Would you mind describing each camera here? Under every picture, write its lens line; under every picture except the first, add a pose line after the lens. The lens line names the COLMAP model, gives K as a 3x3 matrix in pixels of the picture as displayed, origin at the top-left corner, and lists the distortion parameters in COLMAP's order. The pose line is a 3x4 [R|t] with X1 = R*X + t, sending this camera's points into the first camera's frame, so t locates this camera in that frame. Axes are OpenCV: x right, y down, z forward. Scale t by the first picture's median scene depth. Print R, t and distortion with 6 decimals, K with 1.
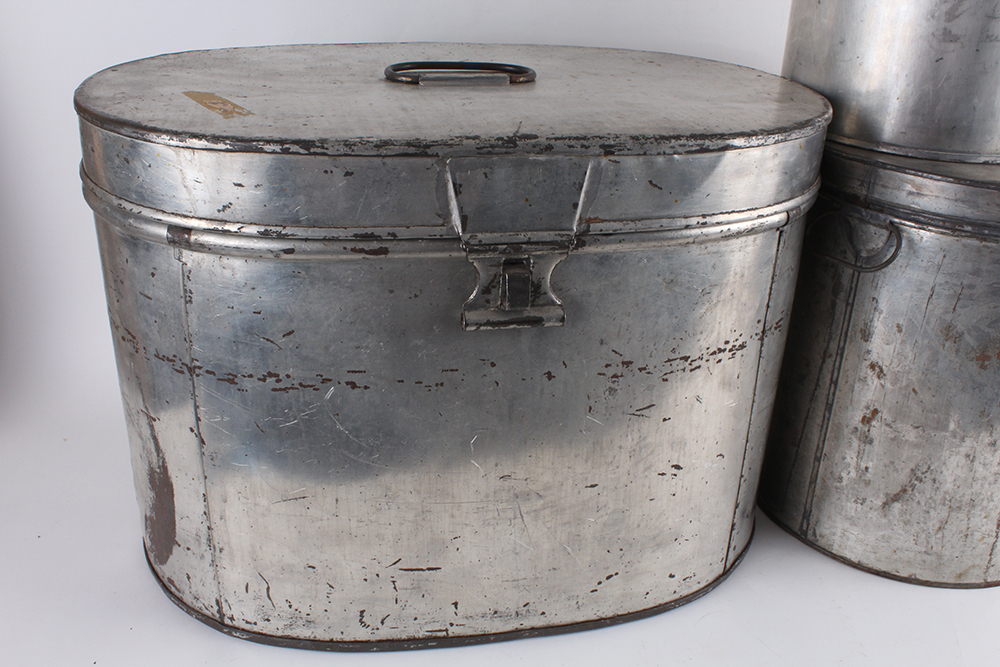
lens RADIAL K [[986.2, 0, 479.6], [0, 986.2, 345.5], [0, 0, 1]] dist [-0.094479, 0.000000]
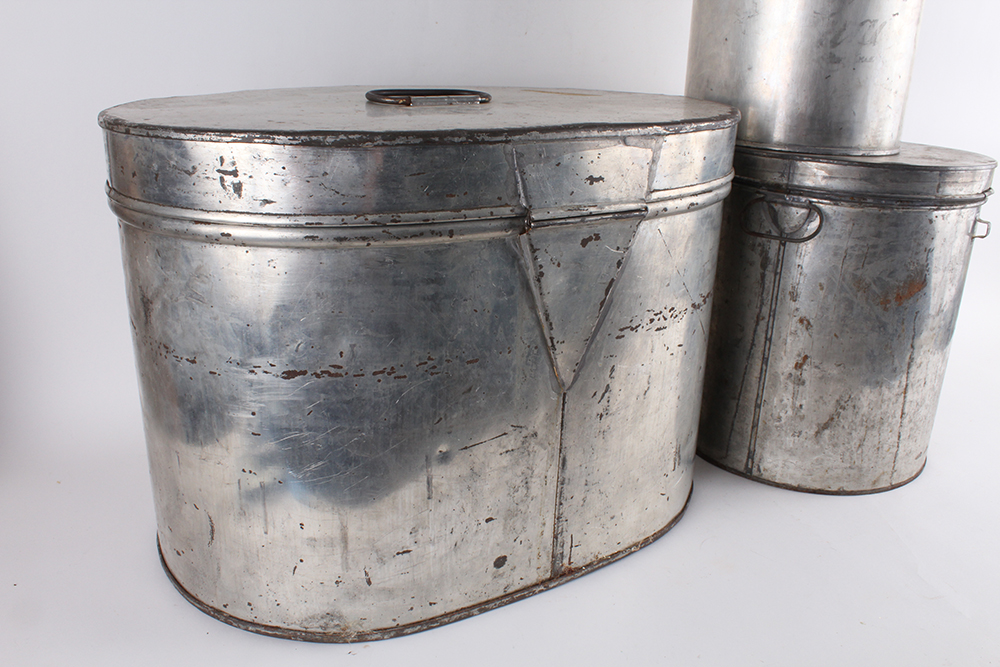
lens RADIAL K [[817.4, 0, 500.2], [0, 817.4, 332.2], [0, 0, 1]] dist [-0.095651, 0.011552]
pose [[0.949555, -0.088130, 0.300963, -0.292924], [0.118011, 0.989575, -0.082556, 0.080175], [-0.290550, 0.113908, 0.950056, 0.133737]]
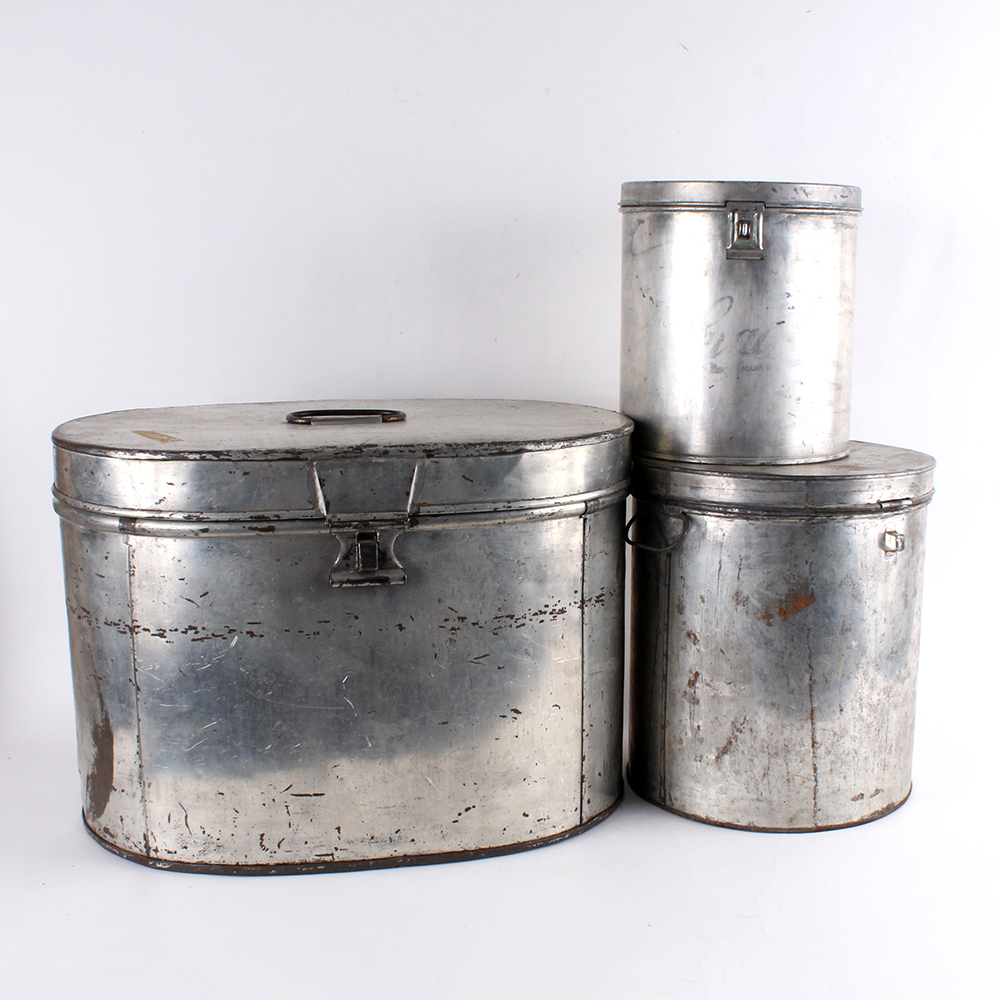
lens RADIAL K [[1462.5, 0, 501.7], [0, 1462.5, 497.8], [0, 0, 1]] dist [-0.159199, 0.000000]
pose [[0.999310, -0.033598, -0.015831, 0.218694], [0.028124, 0.962918, -0.268326, 0.353200], [0.024259, 0.267695, 0.963198, -0.830151]]
